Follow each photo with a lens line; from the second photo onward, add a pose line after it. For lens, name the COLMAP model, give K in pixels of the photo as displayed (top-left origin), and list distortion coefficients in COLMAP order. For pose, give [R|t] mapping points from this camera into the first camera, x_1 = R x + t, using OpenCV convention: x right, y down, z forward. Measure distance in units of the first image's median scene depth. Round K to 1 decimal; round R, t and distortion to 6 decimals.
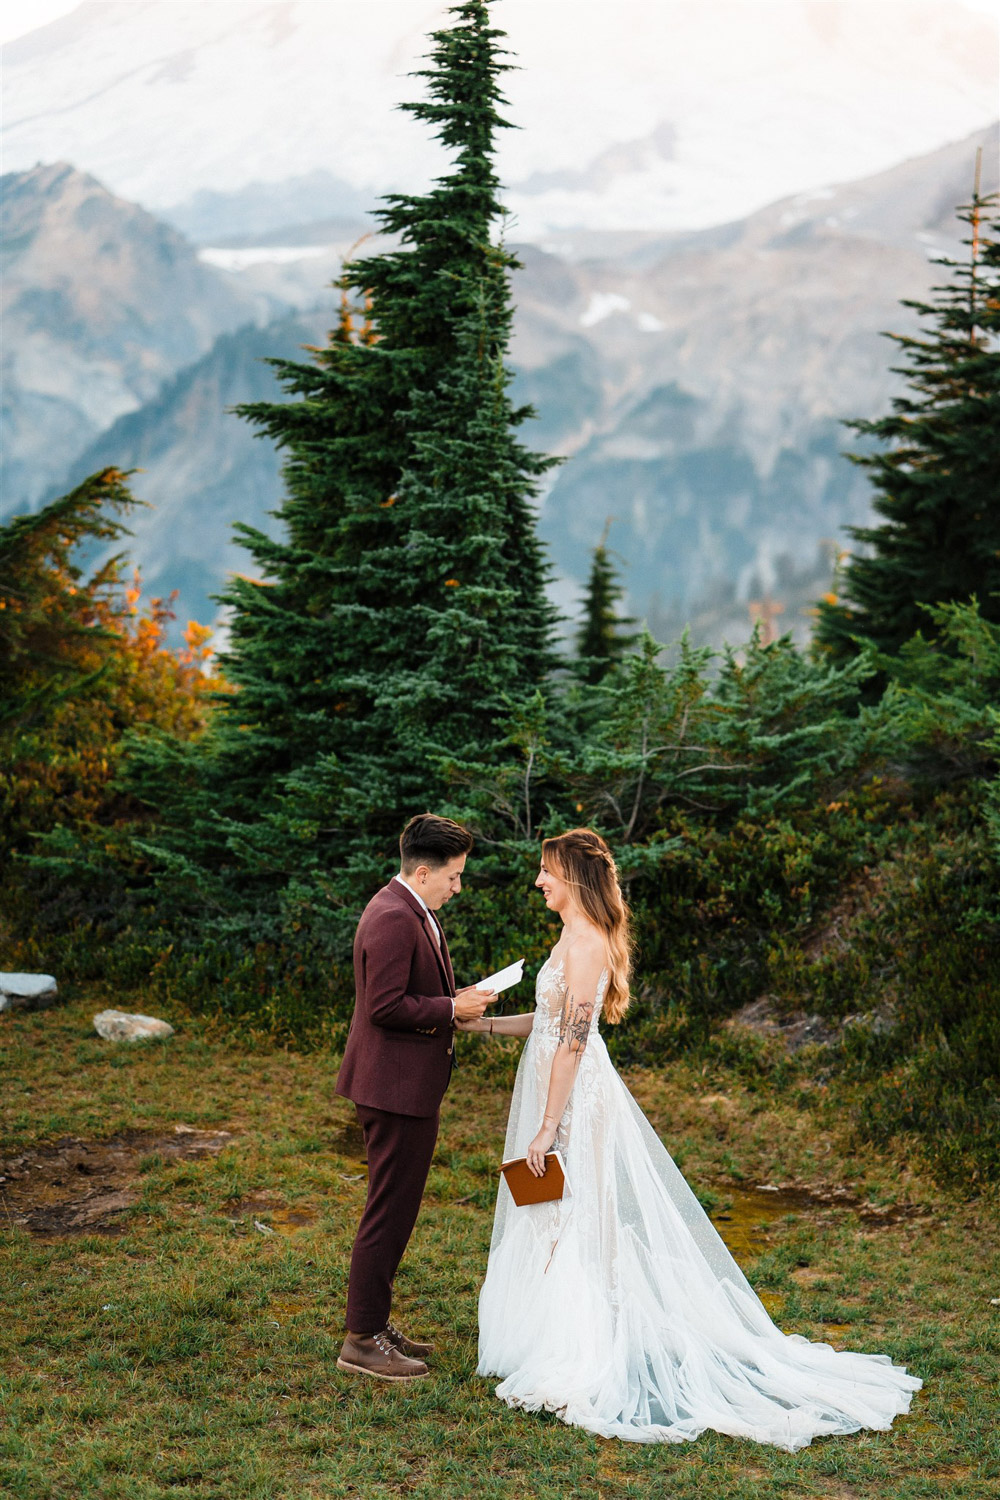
lens RADIAL K [[3735.6, 0, 501.1], [0, 3735.6, 752.4], [0, 0, 1]] dist [0.120666, 0.000000]
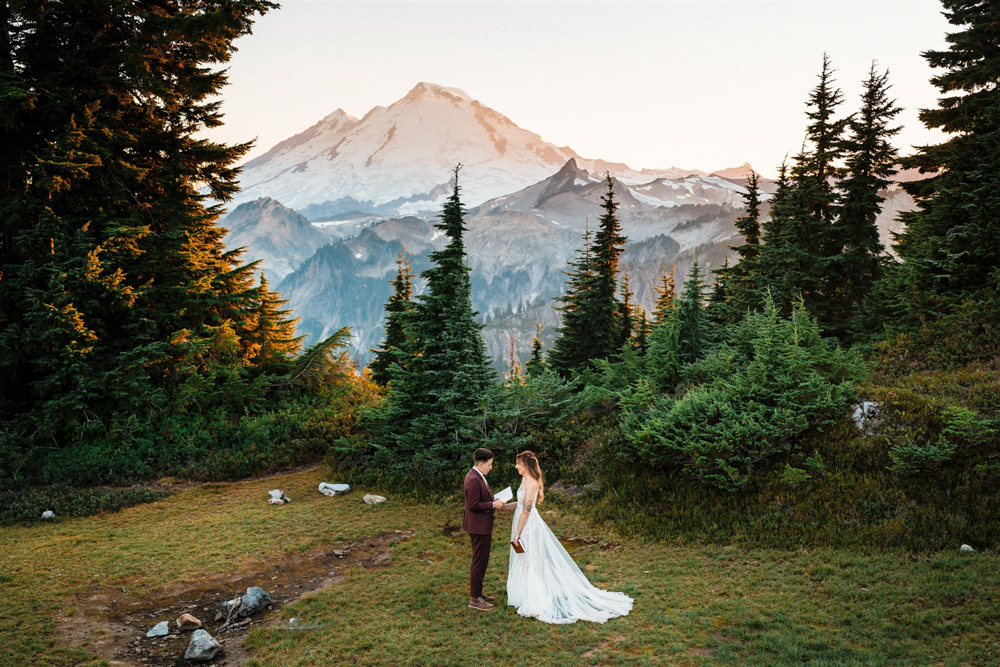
lens RADIAL K [[1149.4, 0, 500.2], [0, 1149.4, 330.3], [0, 0, 1]] dist [0.016472, 0.000000]
pose [[0.995438, -0.053043, 0.079307, -0.060225], [0.055644, 0.997971, -0.030953, -0.042516], [-0.077504, 0.035225, 0.996370, -0.064874]]
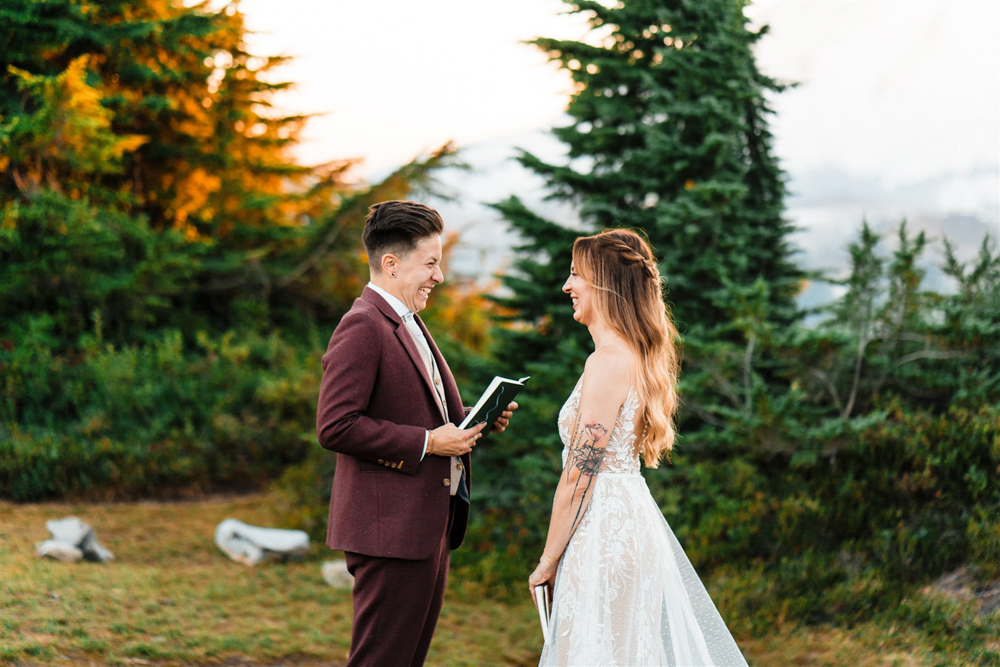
lens RADIAL K [[2490.4, 0, 494.9], [0, 2490.4, 334.0], [0, 0, 1]] dist [0.120666, 0.000000]
pose [[0.983357, 0.020707, -0.180499, 0.064938], [-0.036646, 0.995671, -0.085421, 0.063374], [0.177948, 0.090614, 0.979859, 0.305722]]
